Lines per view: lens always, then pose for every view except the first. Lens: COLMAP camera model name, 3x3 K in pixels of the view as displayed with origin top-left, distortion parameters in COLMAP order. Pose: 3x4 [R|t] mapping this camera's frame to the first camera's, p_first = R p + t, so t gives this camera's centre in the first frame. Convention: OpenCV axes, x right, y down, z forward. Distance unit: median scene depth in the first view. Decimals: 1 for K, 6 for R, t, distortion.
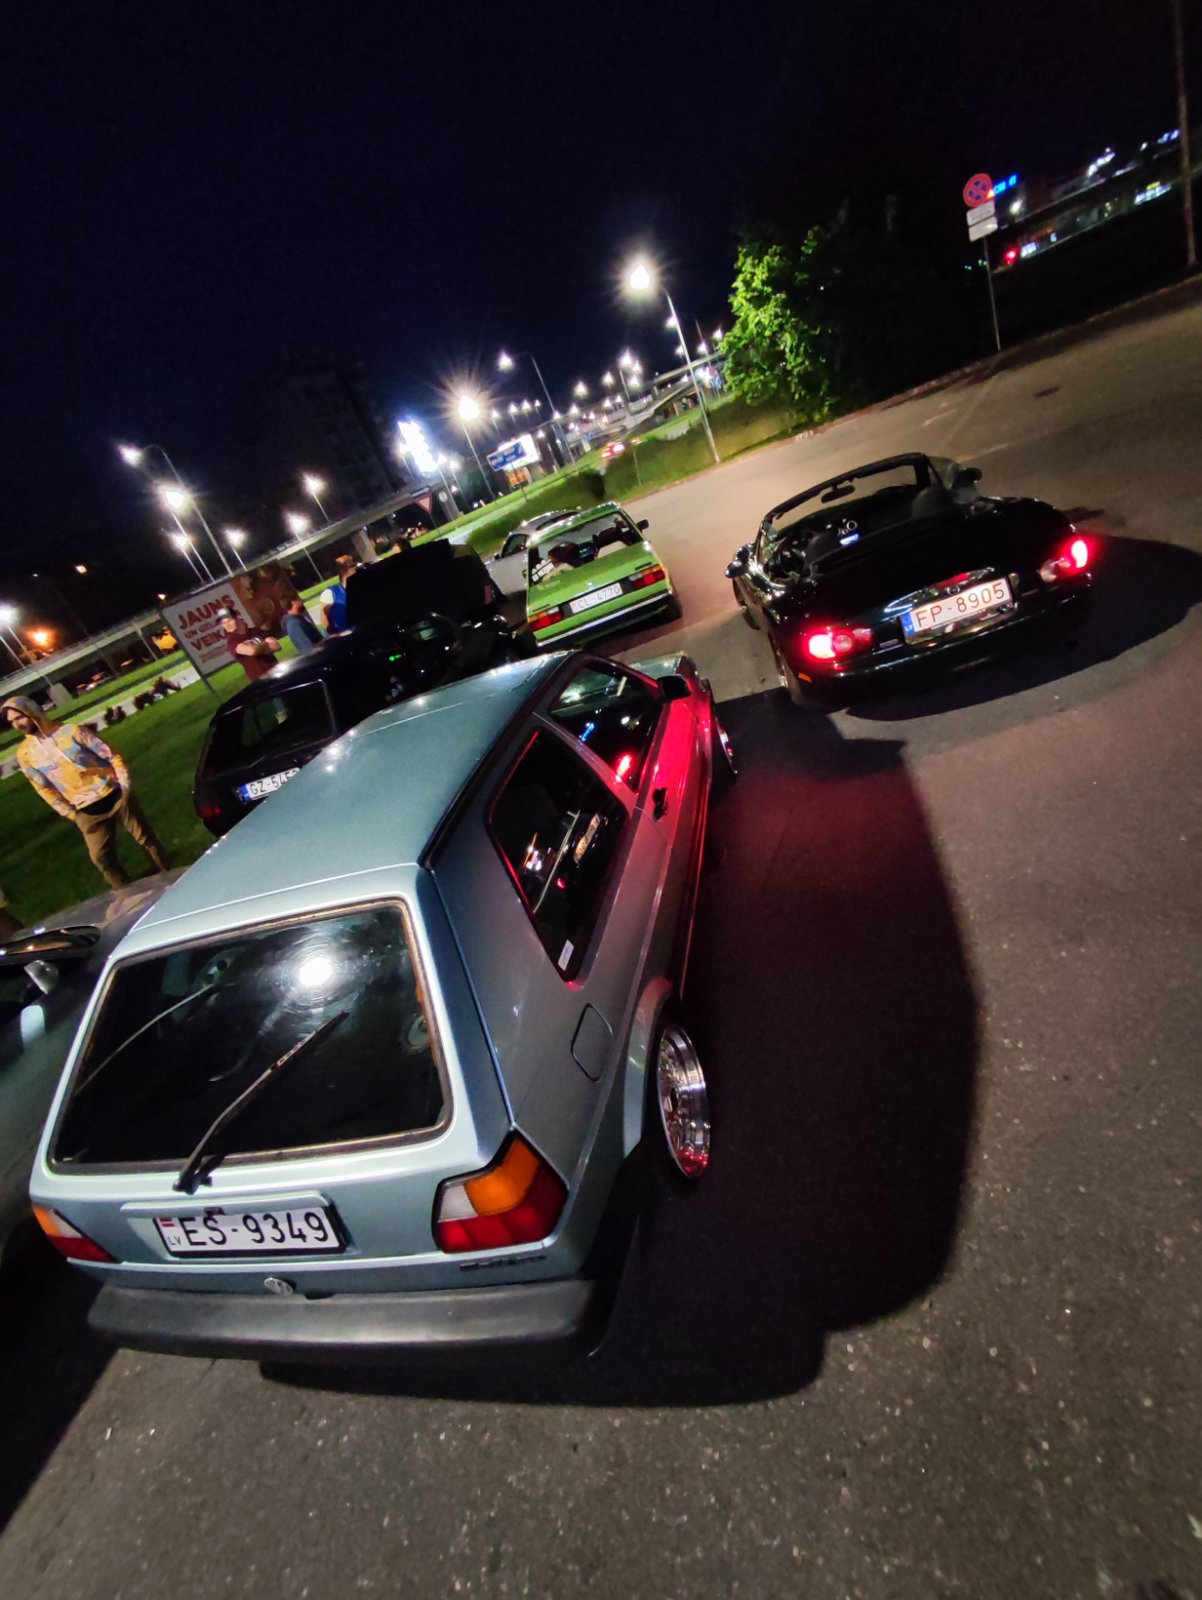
lens RADIAL K [[740.2, 0, 611.6], [0, 740.2, 798.1], [0, 0, 1]] dist [-0.012295, 0.007970]
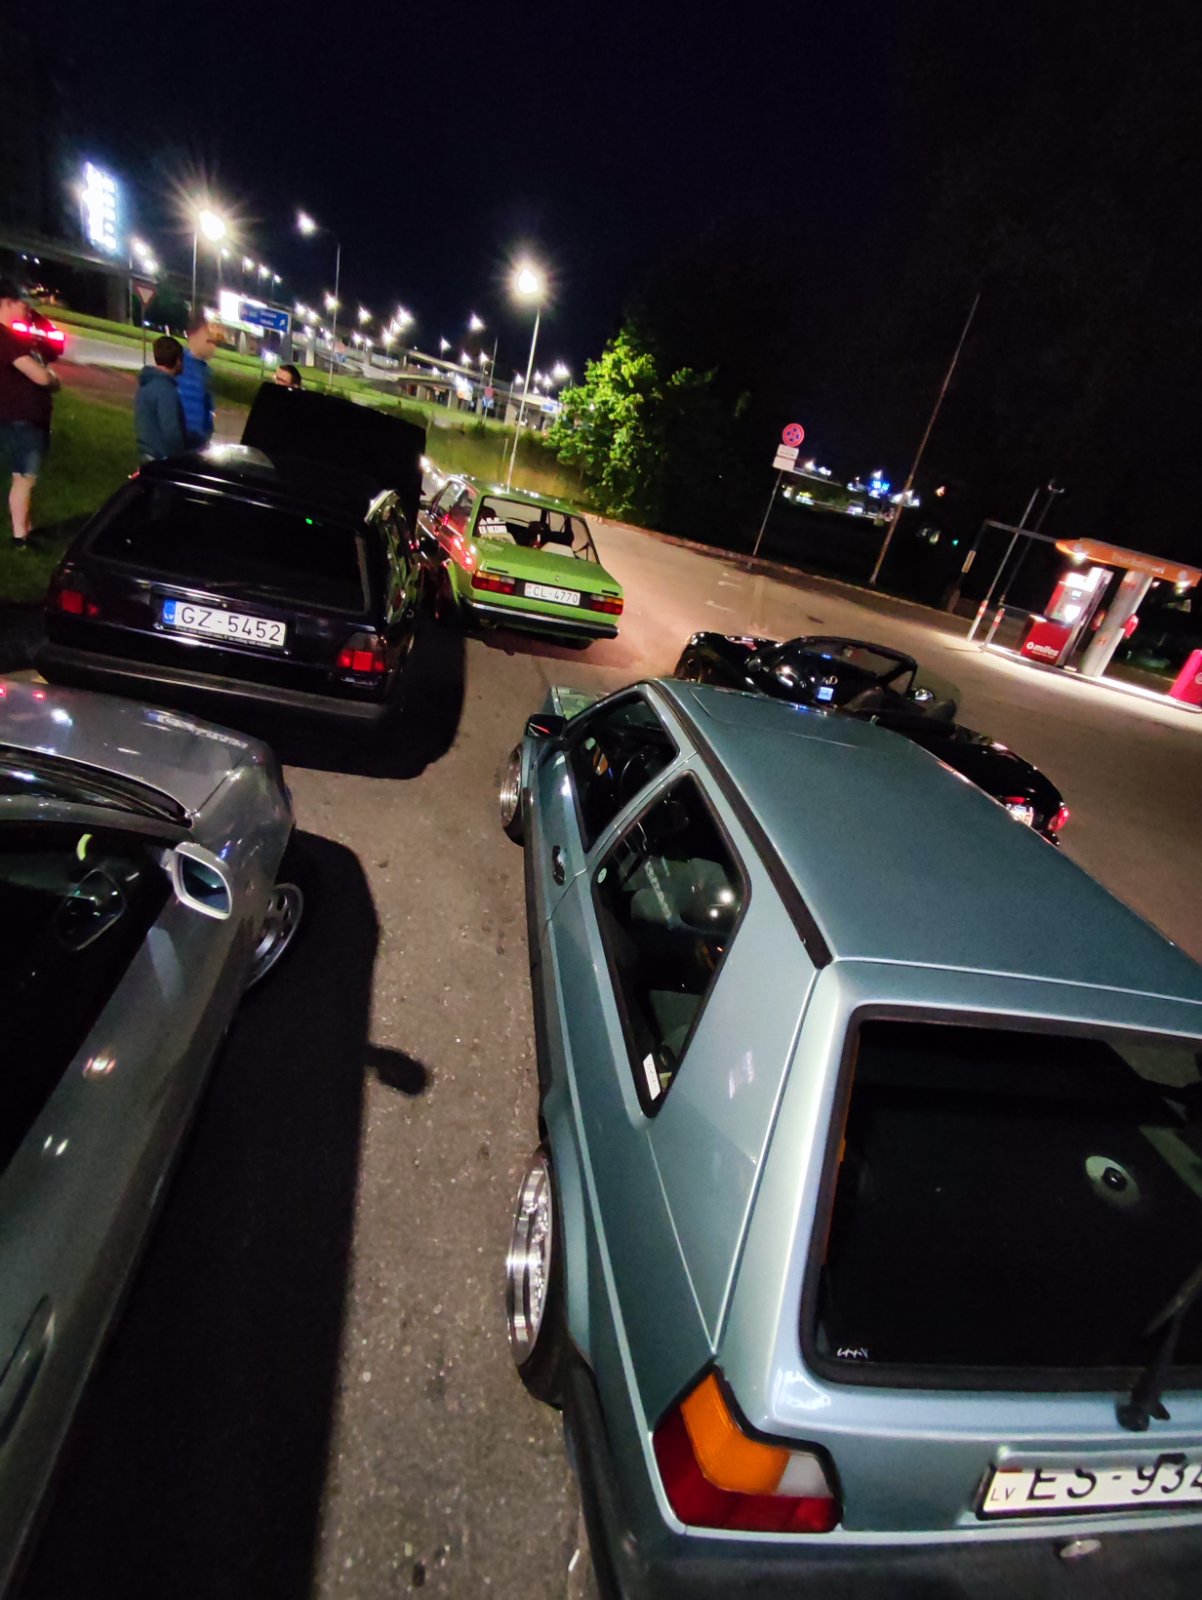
lens RADIAL K [[740.2, 0, 611.6], [0, 740.2, 798.1], [0, 0, 1]] dist [-0.012295, 0.007970]
pose [[0.757438, 0.396531, 0.518702, -0.116377], [-0.379227, 0.913892, -0.144873, 0.022375], [-0.531484, -0.086974, 0.842592, 0.057055]]
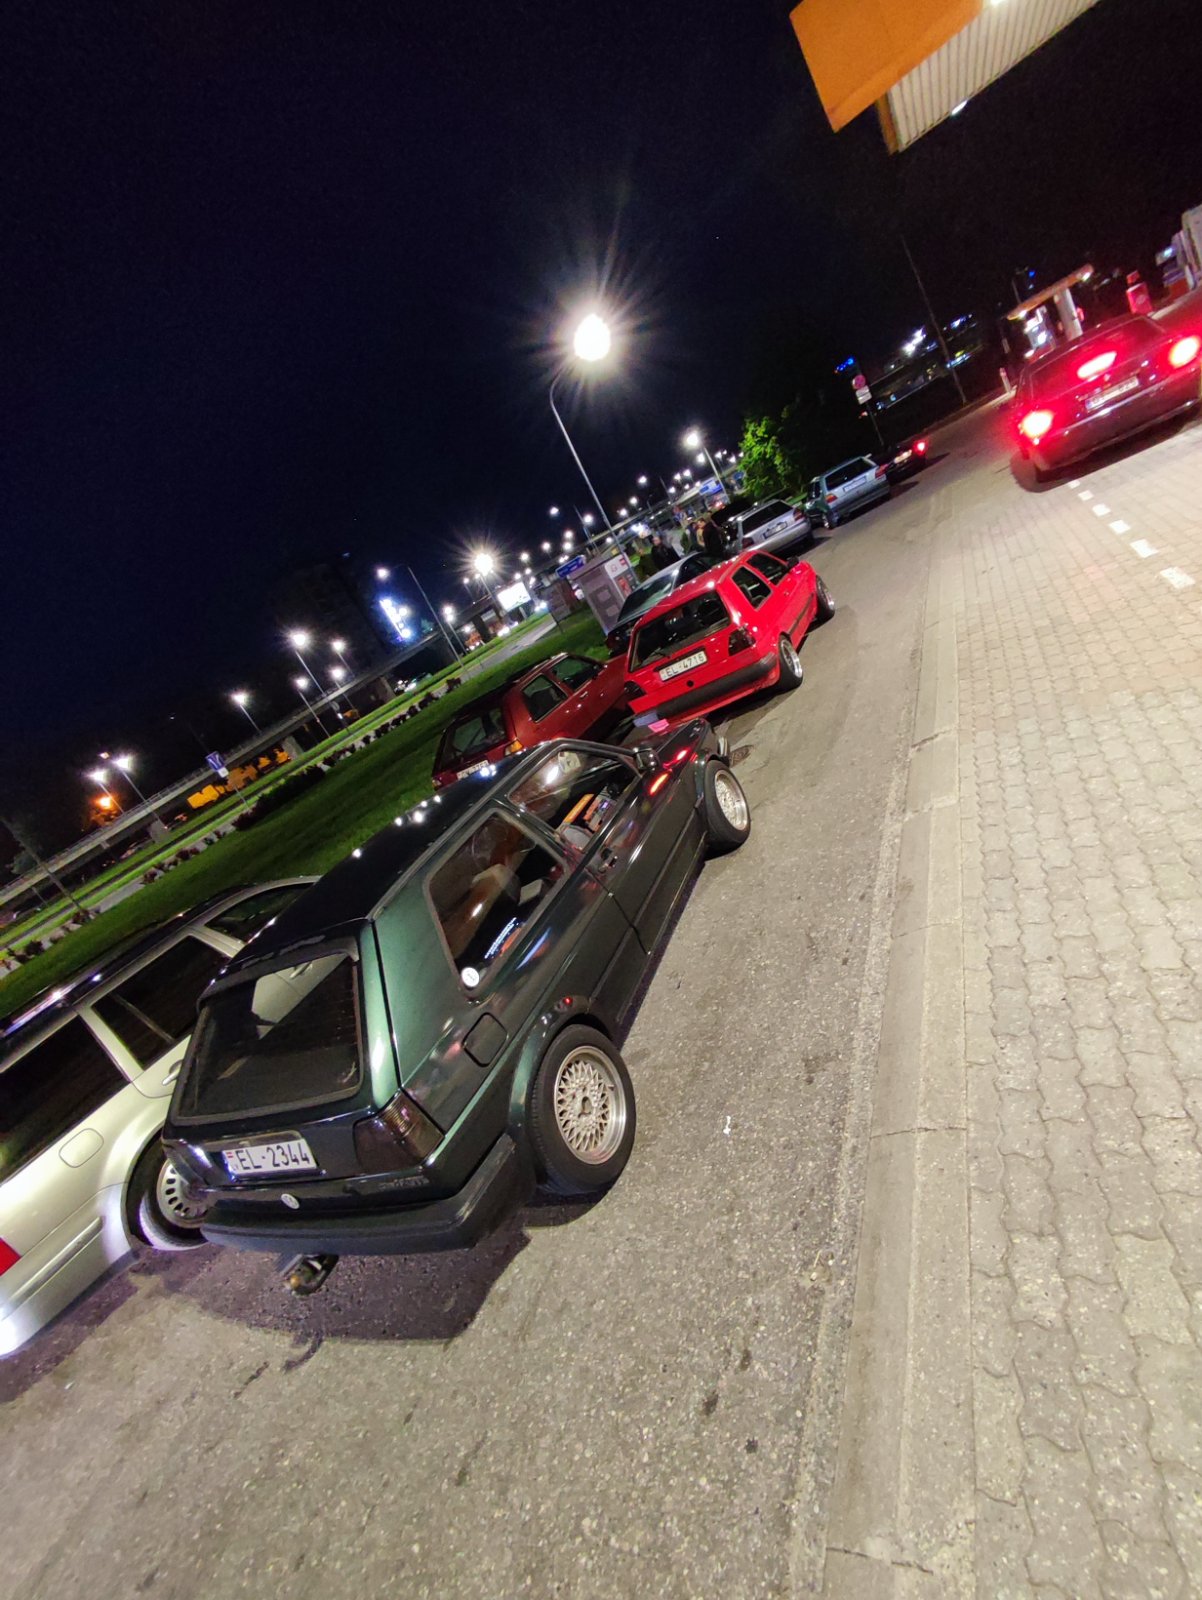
lens RADIAL K [[740.2, 0, 611.6], [0, 740.2, 798.1], [0, 0, 1]] dist [-0.012295, 0.007970]
pose [[0.988073, -0.140270, 0.063530, -0.428777], [0.149807, 0.971095, -0.185826, 0.524400], [-0.035627, 0.193127, 0.980527, -0.693152]]
